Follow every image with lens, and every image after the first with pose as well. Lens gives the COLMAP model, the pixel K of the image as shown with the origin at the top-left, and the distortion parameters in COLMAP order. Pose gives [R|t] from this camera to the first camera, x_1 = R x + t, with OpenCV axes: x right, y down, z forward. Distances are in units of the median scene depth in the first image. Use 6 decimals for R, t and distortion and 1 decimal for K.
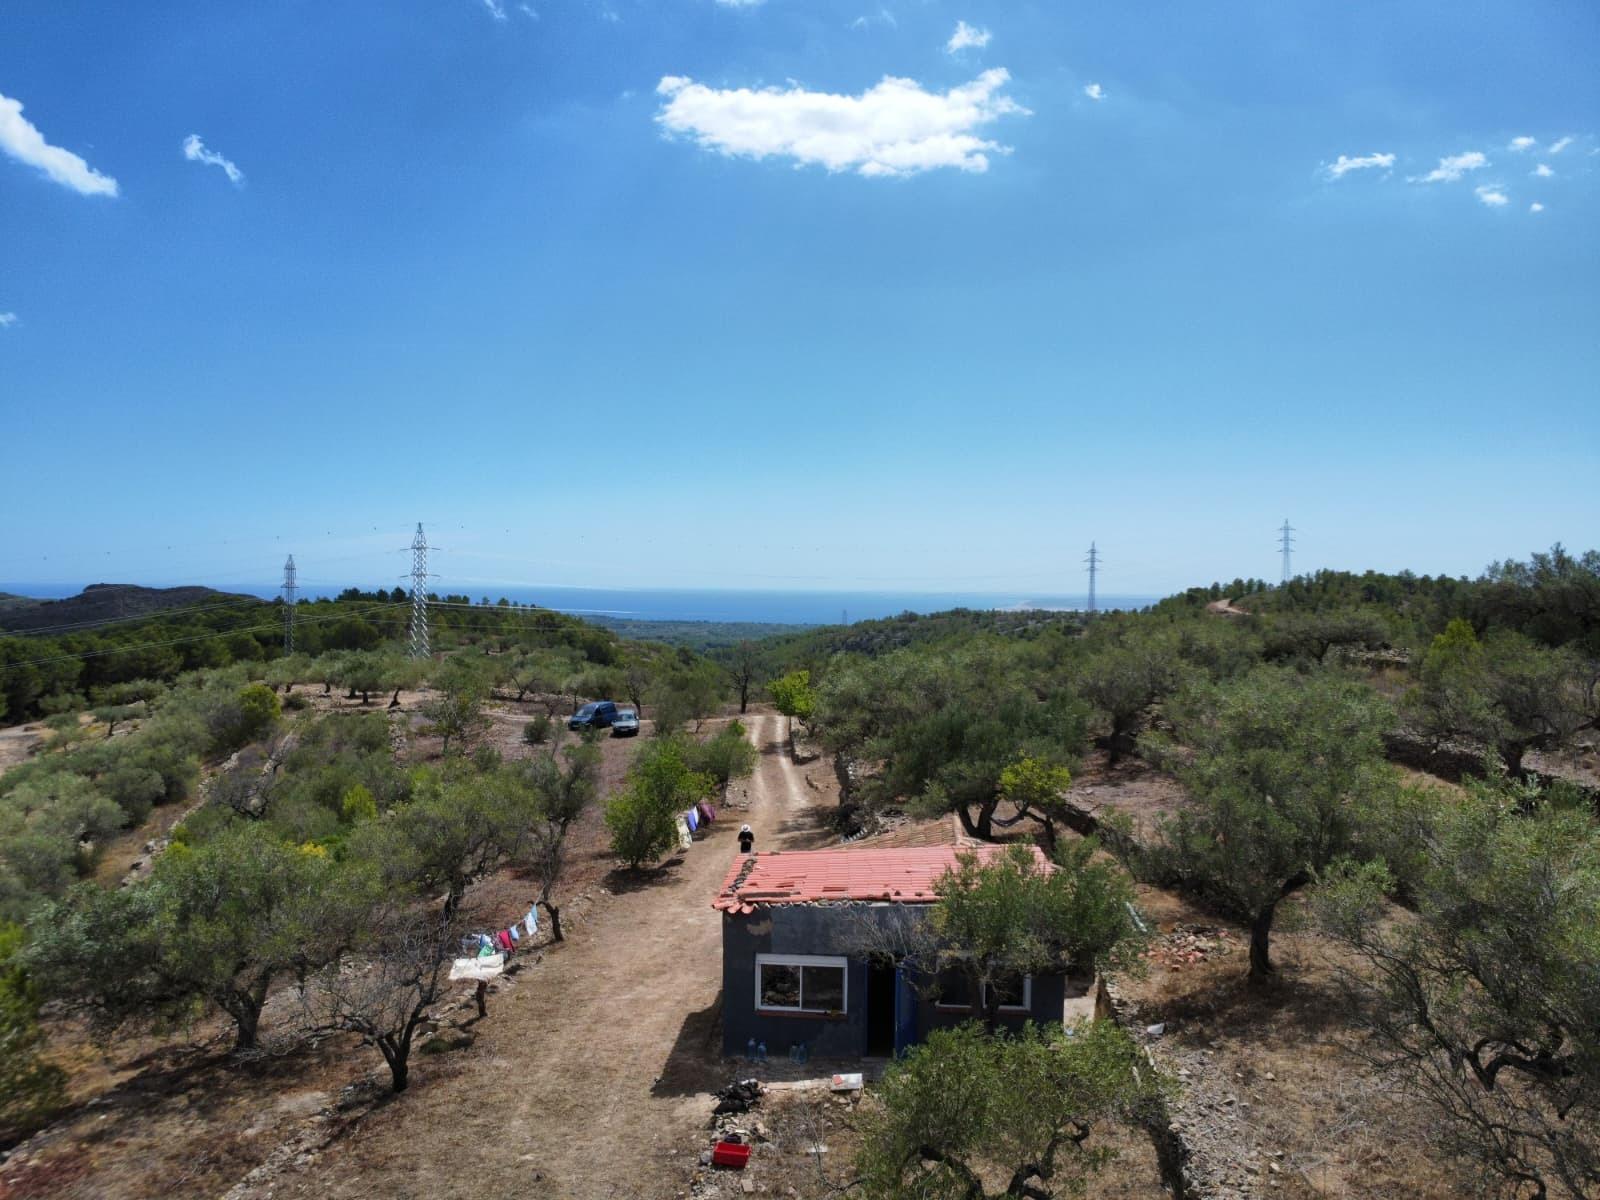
lens RADIAL K [[1169.8, 0, 791.5], [0, 1169.8, 602.8], [0, 0, 1]] dist [-0.026841, -0.004906]
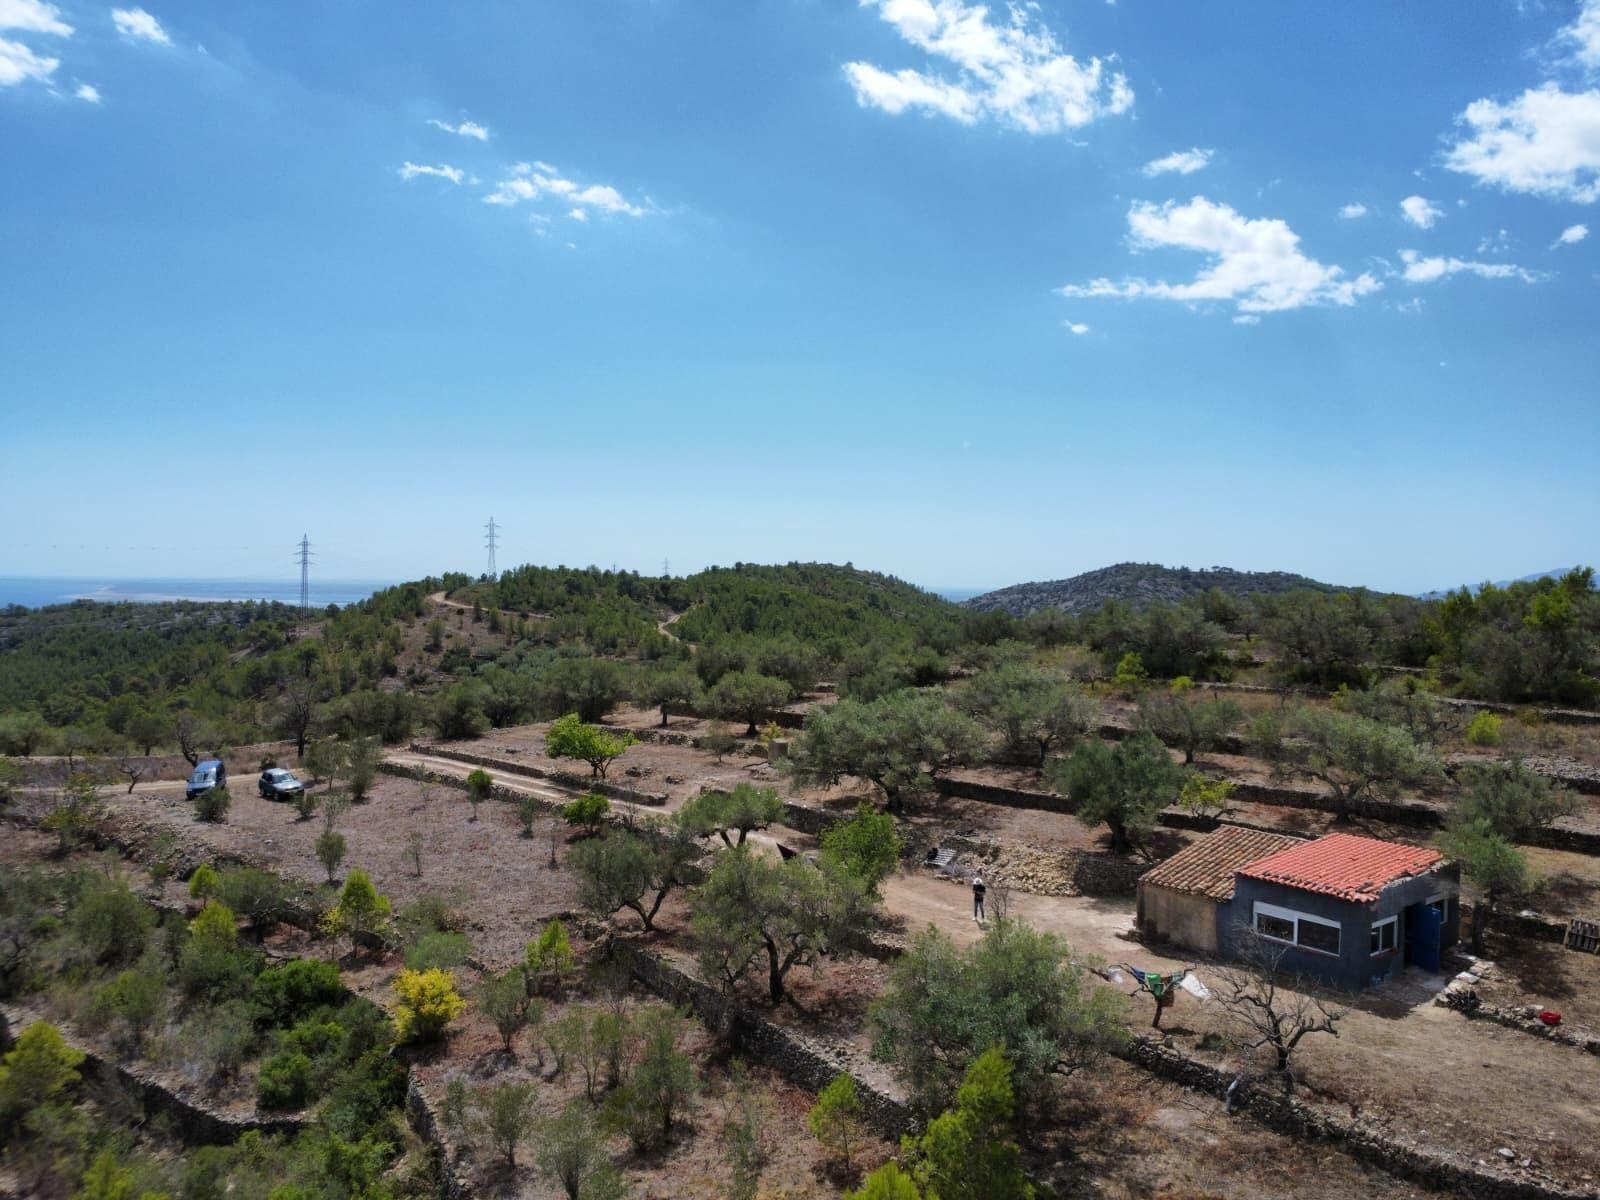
lens RADIAL K [[1172.2, 0, 792.3], [0, 1172.2, 598.7], [0, 0, 1]] dist [-0.045448, 0.027697]
pose [[0.742068, -0.013888, 0.670181, -0.246824], [0.006682, 0.999889, 0.013321, -0.025317], [-0.670291, -0.005407, 0.742078, 0.051343]]
